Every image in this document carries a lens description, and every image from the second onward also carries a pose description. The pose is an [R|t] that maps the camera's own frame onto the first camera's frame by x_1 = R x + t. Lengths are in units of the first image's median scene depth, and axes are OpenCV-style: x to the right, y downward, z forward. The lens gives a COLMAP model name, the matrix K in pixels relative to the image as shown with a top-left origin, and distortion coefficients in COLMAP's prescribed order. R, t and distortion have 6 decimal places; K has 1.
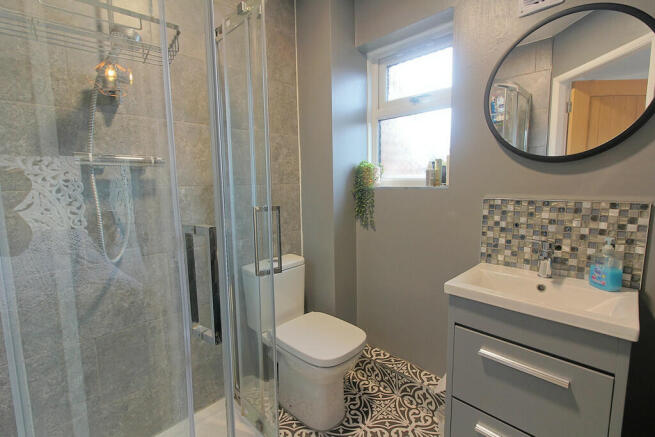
lens RADIAL K [[302.6, 0, 327.4], [0, 302.6, 217.5], [0, 0, 1]] dist [-0.000024, 0.000105]
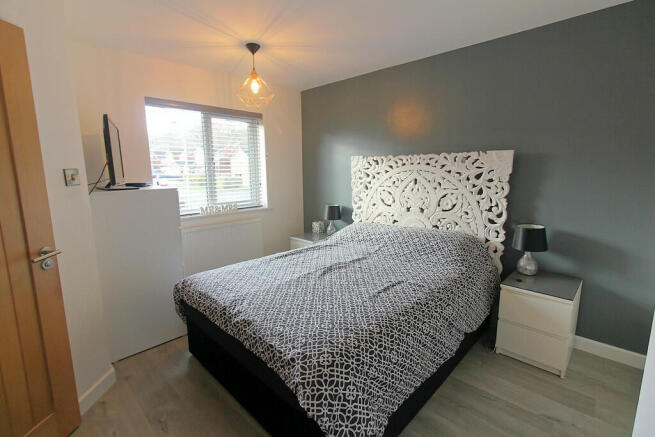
lens RADIAL K [[302.6, 0, 327.4], [0, 302.6, 217.7], [0, 0, 1]] dist [-0.000024, 0.000105]
pose [[0.016867, 0.162075, -0.986634, -0.062772], [-0.107185, 0.981381, 0.159380, -0.107620], [0.994096, 0.103064, 0.033925, 0.559924]]
